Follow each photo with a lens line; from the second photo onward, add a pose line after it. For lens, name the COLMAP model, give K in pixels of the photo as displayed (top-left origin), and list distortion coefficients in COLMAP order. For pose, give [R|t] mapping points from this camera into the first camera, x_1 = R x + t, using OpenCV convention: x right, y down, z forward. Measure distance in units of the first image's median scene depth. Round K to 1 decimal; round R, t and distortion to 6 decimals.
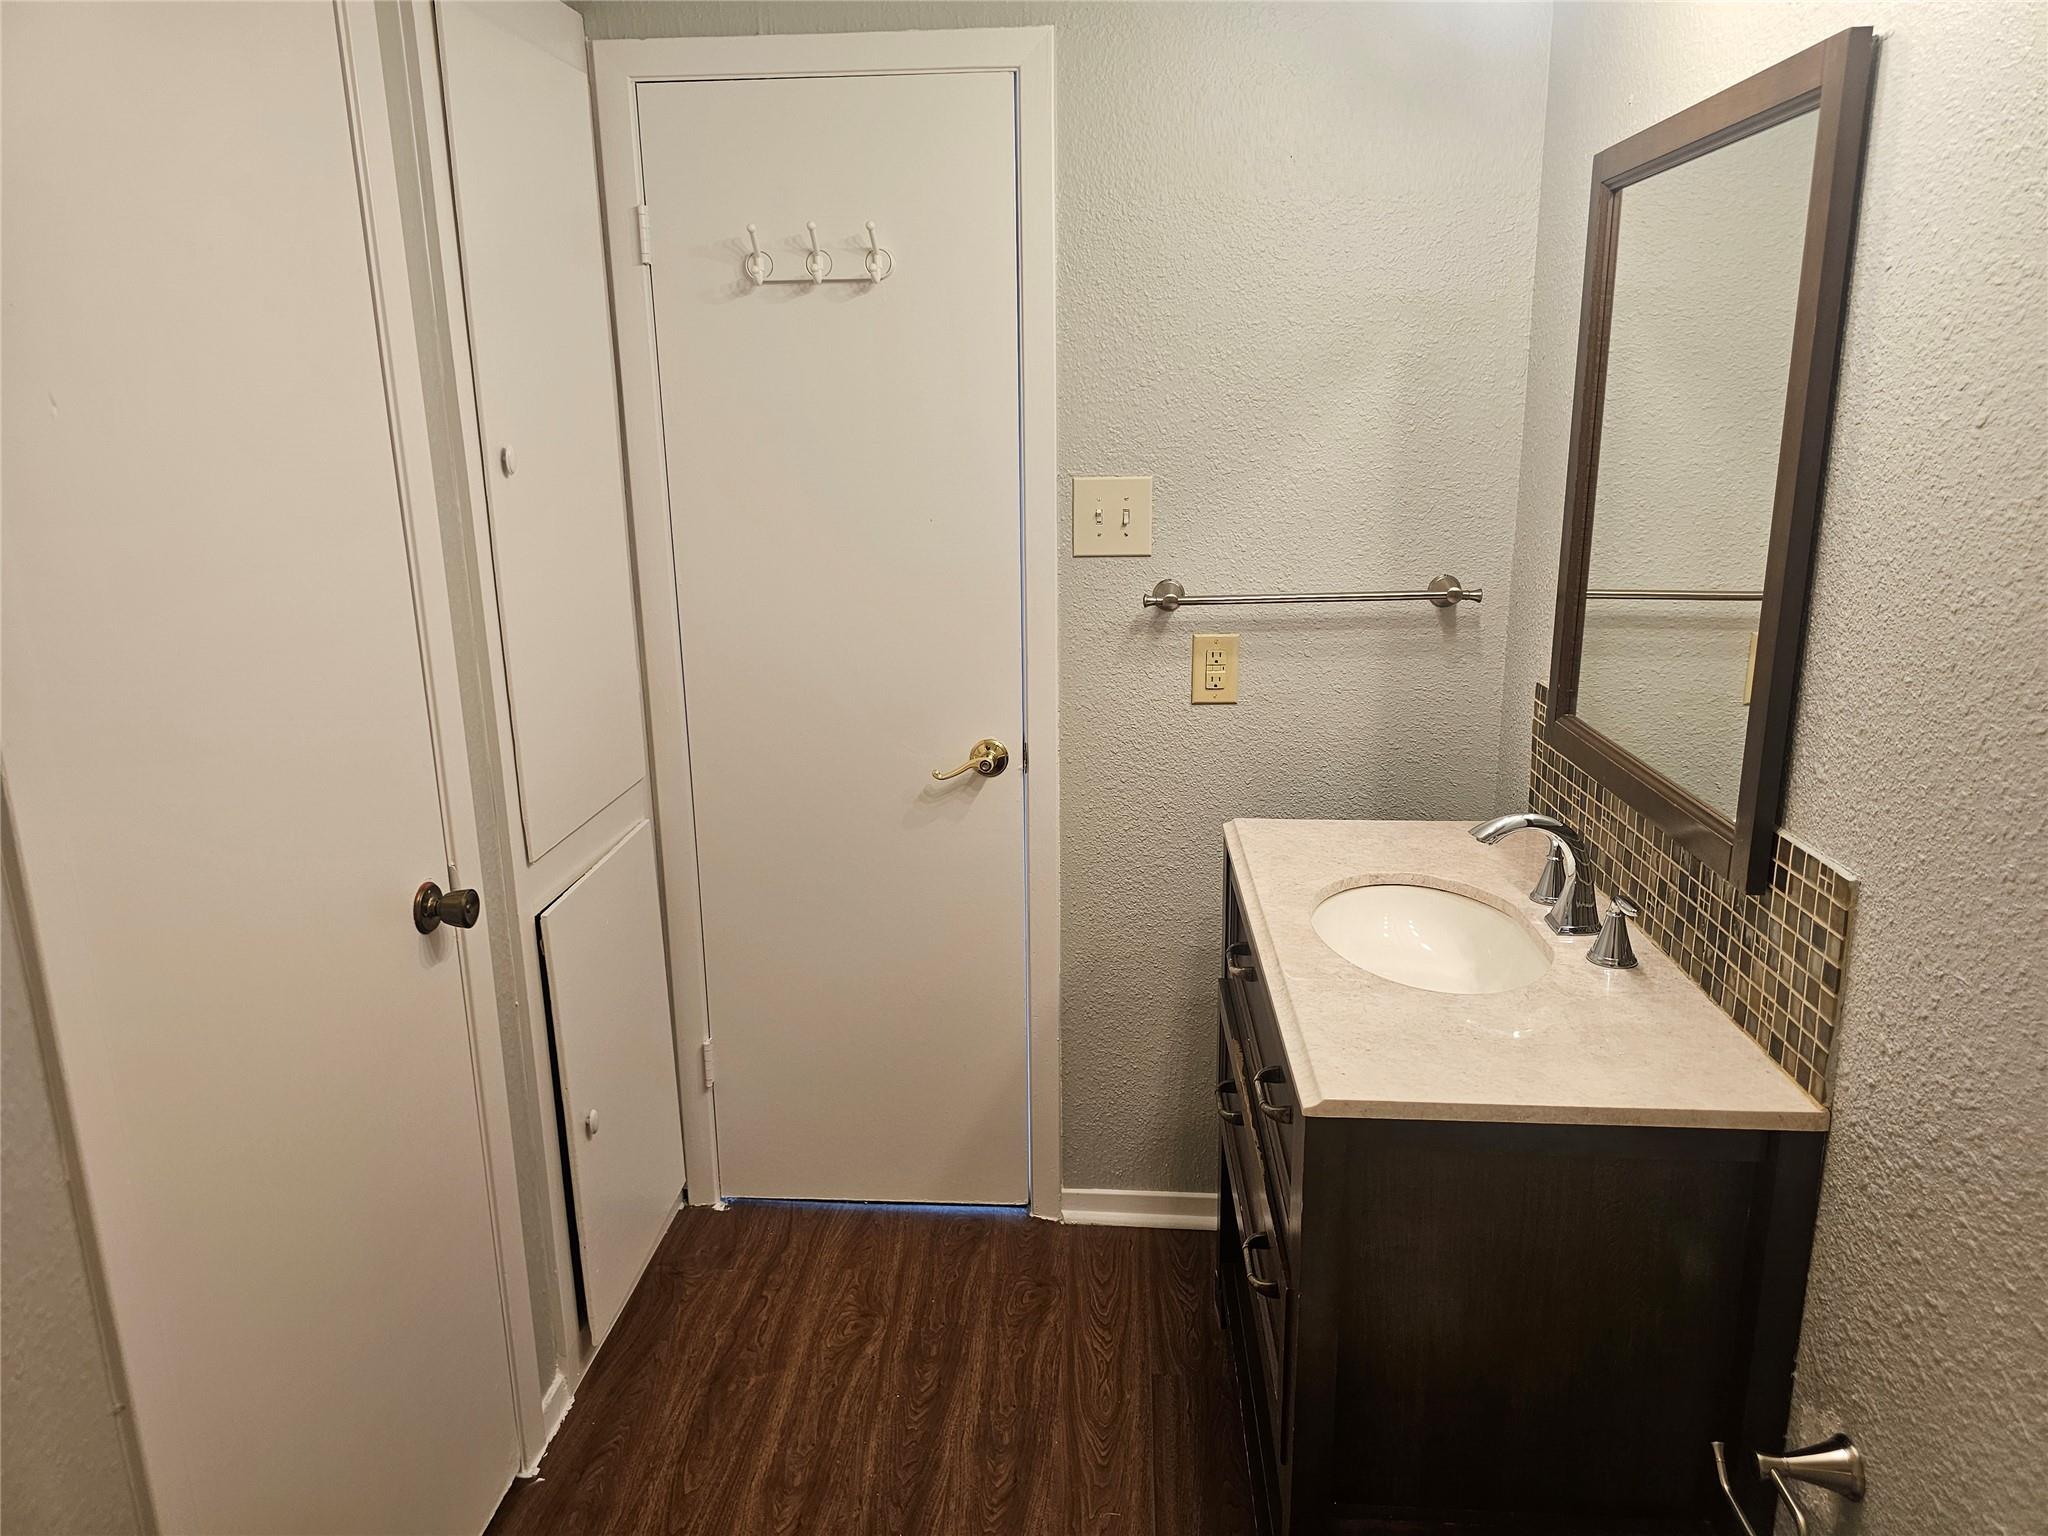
lens RADIAL K [[1377.7, 0, 1021.0], [0, 1377.7, 765.1], [0, 0, 1]] dist [-0.008282, -0.001044]
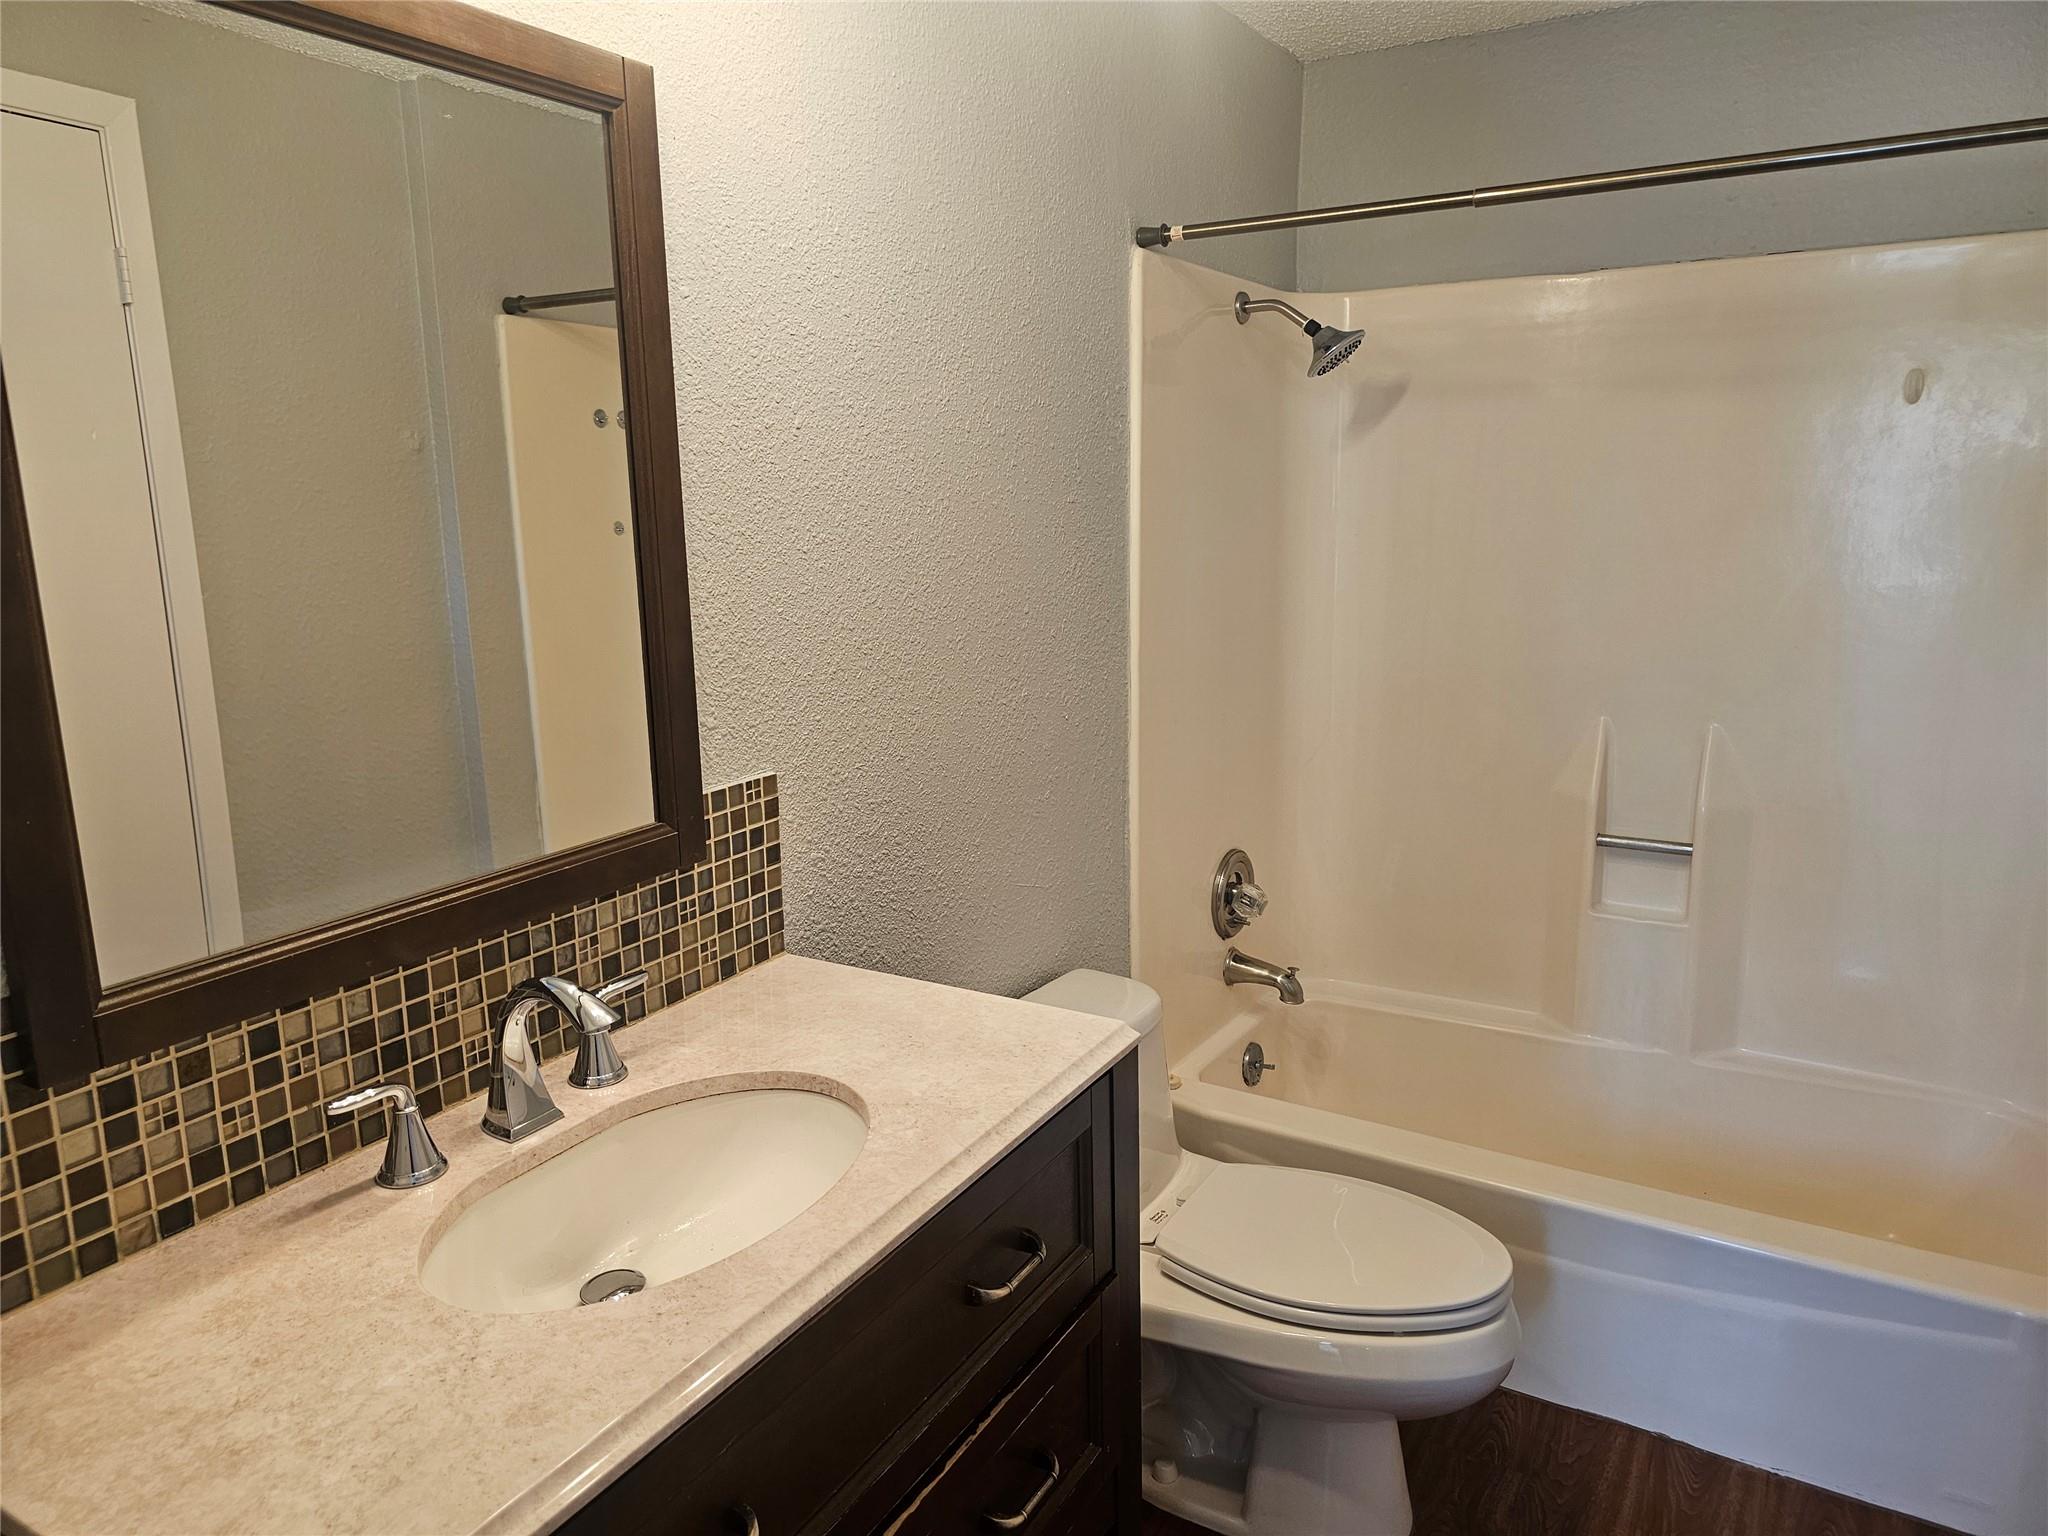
lens RADIAL K [[1377.7, 0, 1025.6], [0, 1377.7, 764.0], [0, 0, 1]] dist [-0.008282, -0.001044]
pose [[-0.890552, -0.065529, 0.450138, -0.200794], [0.142400, 0.899670, 0.412694, -0.434756], [-0.432019, 0.431625, -0.791871, 1.942376]]
